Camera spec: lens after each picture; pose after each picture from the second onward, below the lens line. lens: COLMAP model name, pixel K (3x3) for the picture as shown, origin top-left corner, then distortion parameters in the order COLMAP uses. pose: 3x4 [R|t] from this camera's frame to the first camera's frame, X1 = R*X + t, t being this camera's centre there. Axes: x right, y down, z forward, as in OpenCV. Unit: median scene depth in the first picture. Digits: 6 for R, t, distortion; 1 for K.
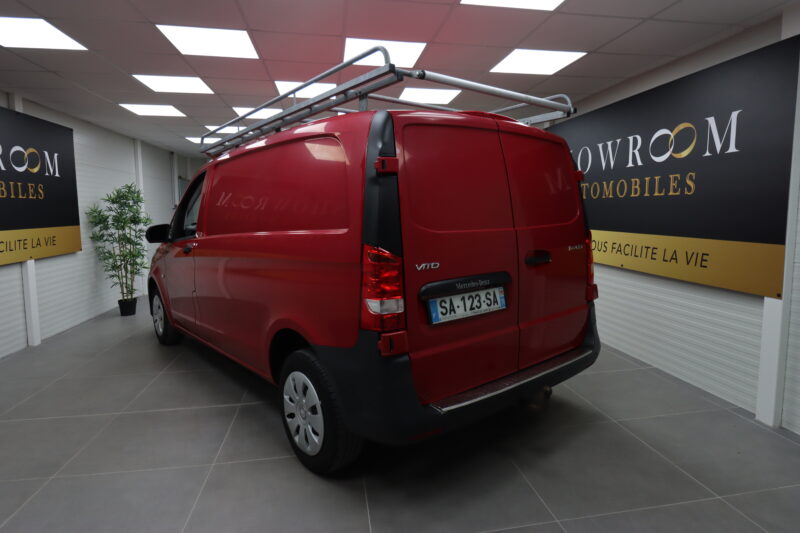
lens RADIAL K [[470.5, 0, 401.3], [0, 470.5, 267.7], [0, 0, 1]] dist [-0.023142, 0.001704]
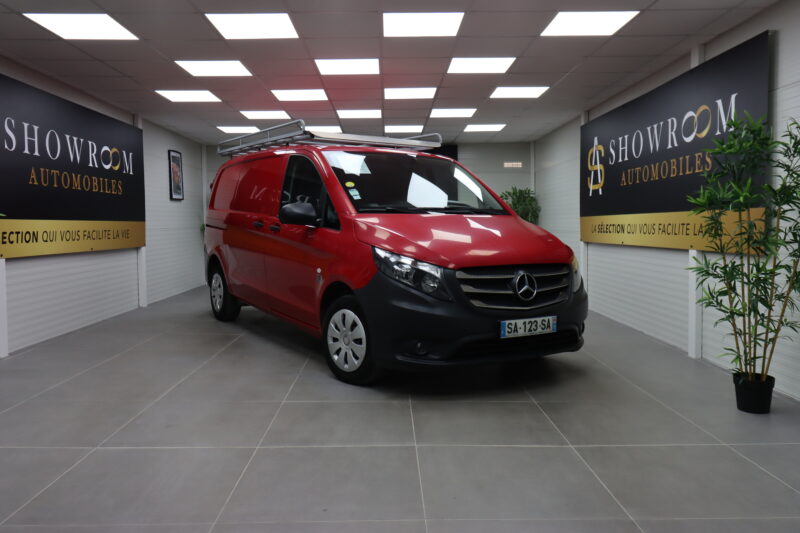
lens RADIAL K [[642.6, 0, 401.7], [0, 642.6, 269.6], [0, 0, 1]] dist [0.013048, -0.001877]
pose [[0.990282, -0.004013, -0.139013, 0.115496], [-0.003430, 0.998575, -0.053262, 0.148488], [0.139029, 0.053221, 0.988857, -0.544697]]
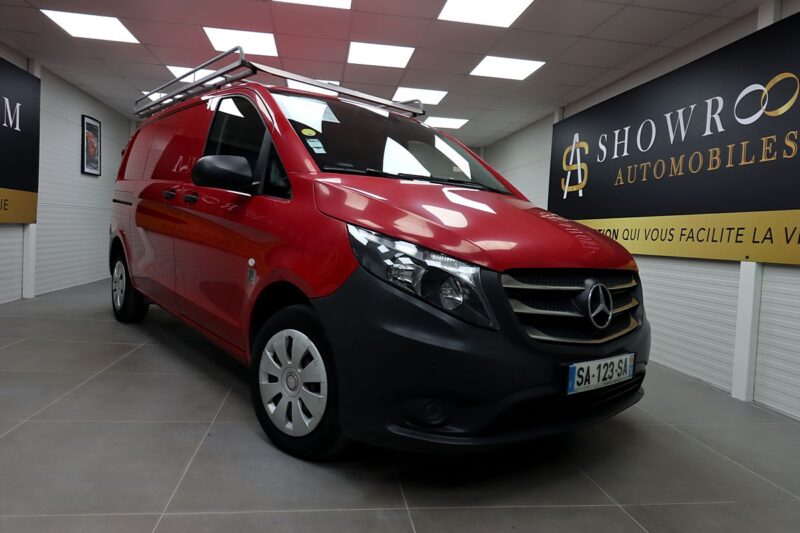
lens RADIAL K [[530.9, 0, 404.2], [0, 530.9, 261.9], [0, 0, 1]] dist [0.011513, -0.011122]
pose [[0.998906, 0.046743, 0.001516, -0.048566], [-0.046502, 0.996163, -0.074143, 0.120675], [-0.004976, 0.073991, 0.997246, 0.081273]]
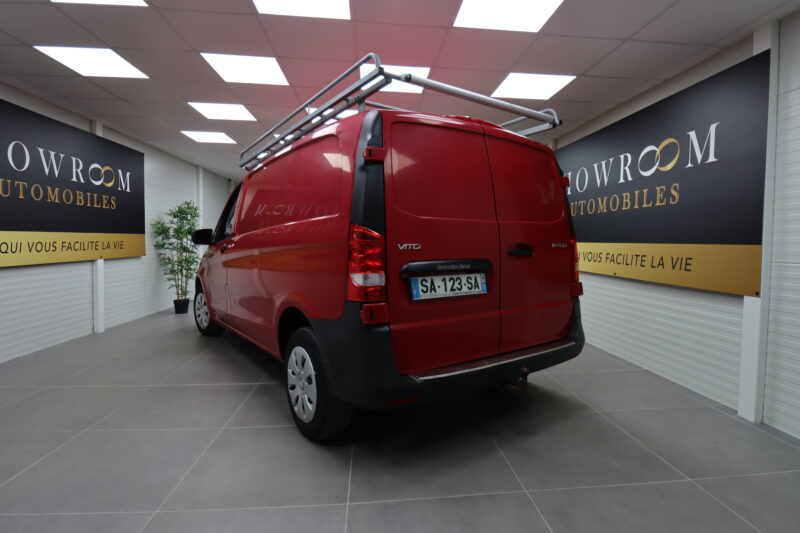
lens RADIAL K [[417.9, 0, 402.5], [0, 417.9, 268.5], [0, 0, 1]] dist [-0.025065, -0.001865]
pose [[0.996874, 0.024100, -0.075246, 0.067128], [-0.028439, 0.997961, -0.057140, 0.061168], [0.073716, 0.059102, 0.995526, 0.015628]]
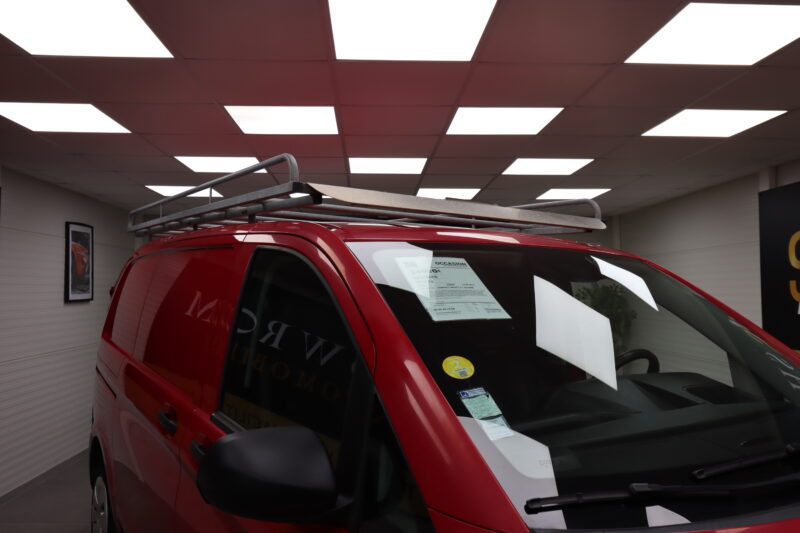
lens RADIAL K [[642.6, 0, 405.7], [0, 642.6, 264.1], [0, 0, 1]] dist [0.013048, -0.001877]
pose [[0.994814, -0.009545, -0.101262, -0.182989], [-0.007787, 0.985518, -0.169389, -0.107309], [0.101413, 0.169299, 0.980333, 0.423530]]
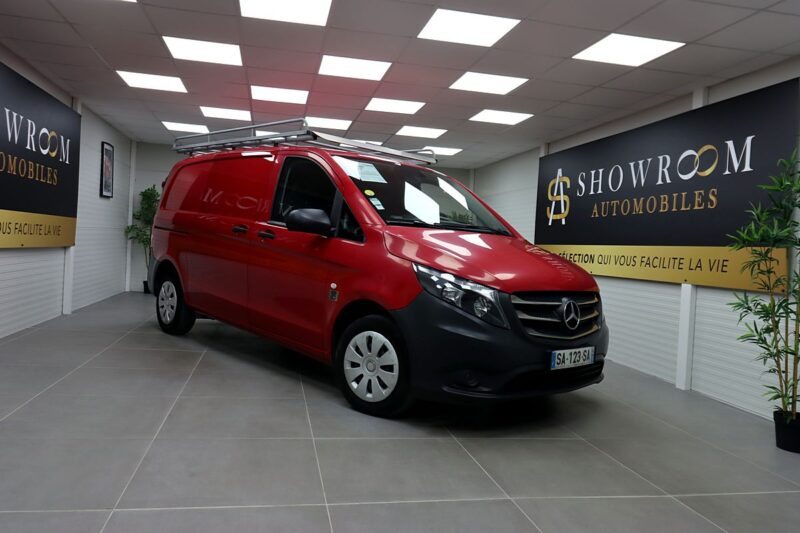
lens RADIAL K [[607.5, 0, 405.2], [0, 607.5, 266.3], [0, 0, 1]] dist [0.011532, -0.004042]
pose [[0.997058, 0.049329, 0.058670, -0.184321], [-0.043776, 0.994756, -0.092432, 0.142268], [-0.062922, 0.089592, 0.993989, -0.374097]]
